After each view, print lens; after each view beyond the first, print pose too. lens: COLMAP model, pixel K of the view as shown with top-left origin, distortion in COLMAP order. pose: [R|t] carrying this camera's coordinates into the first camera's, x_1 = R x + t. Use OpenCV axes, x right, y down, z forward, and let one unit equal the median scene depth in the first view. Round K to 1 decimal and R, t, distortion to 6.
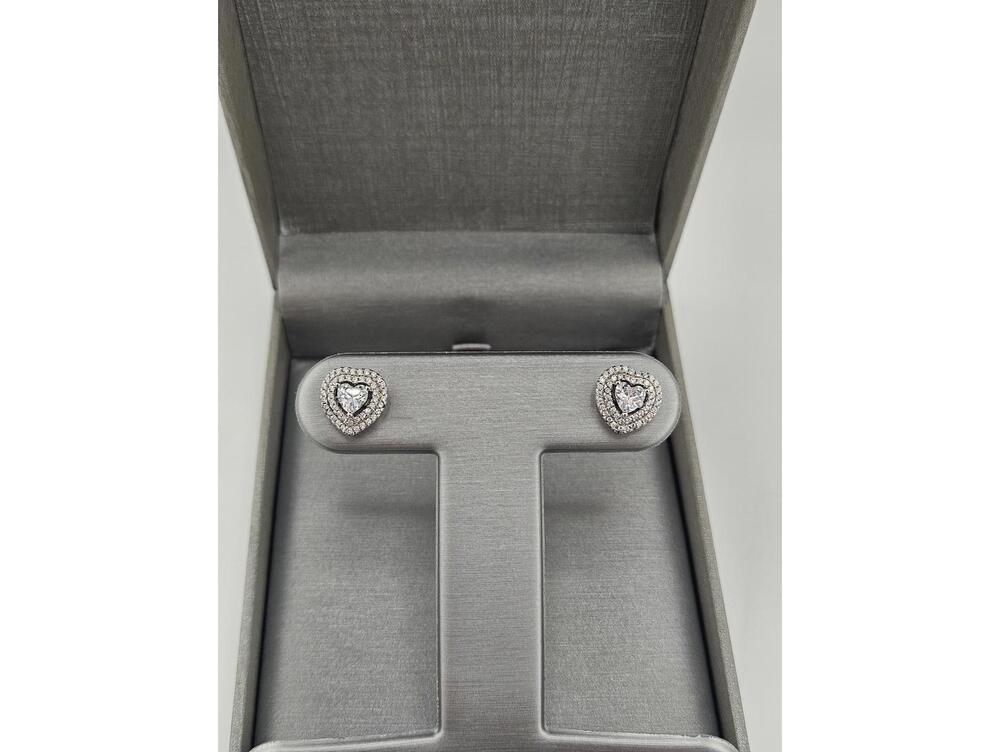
lens RADIAL K [[1089.3, 0, 501.1], [0, 1089.3, 400.3], [0, 0, 1]] dist [0.006555, 0.000000]
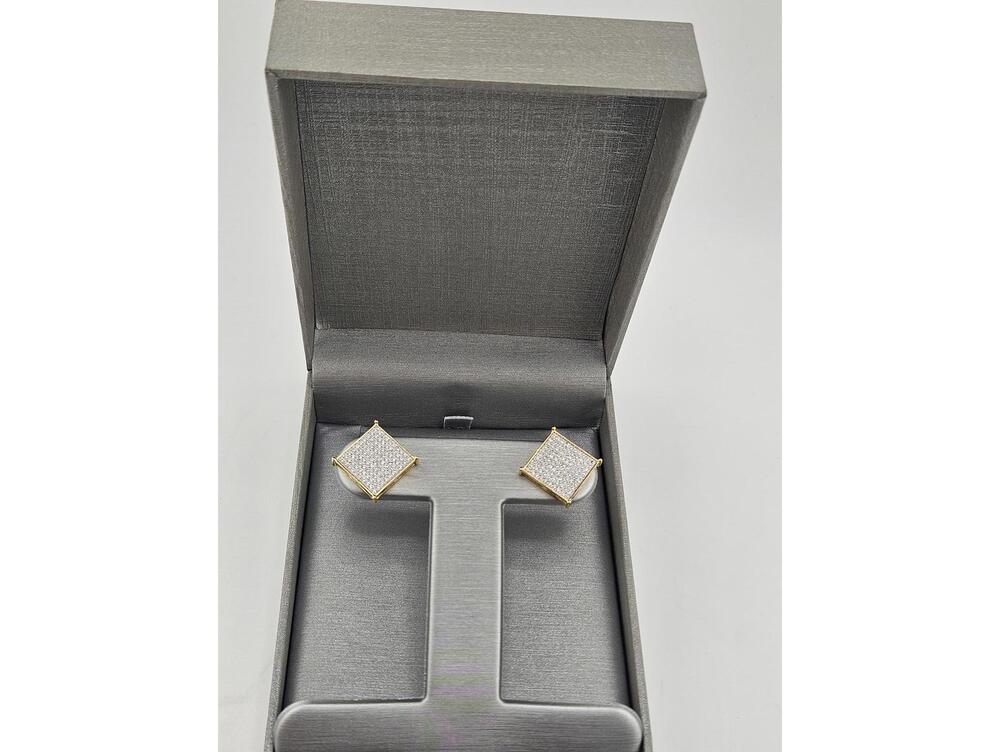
lens RADIAL K [[1089.3, 0, 512.3], [0, 1089.3, 418.9], [0, 0, 1]] dist [0.006555, 0.000000]
pose [[0.998237, 0.045687, 0.037879, -0.013070], [-0.044363, 0.998399, -0.035086, -0.009617], [-0.039422, 0.033344, 0.998666, -0.322039]]
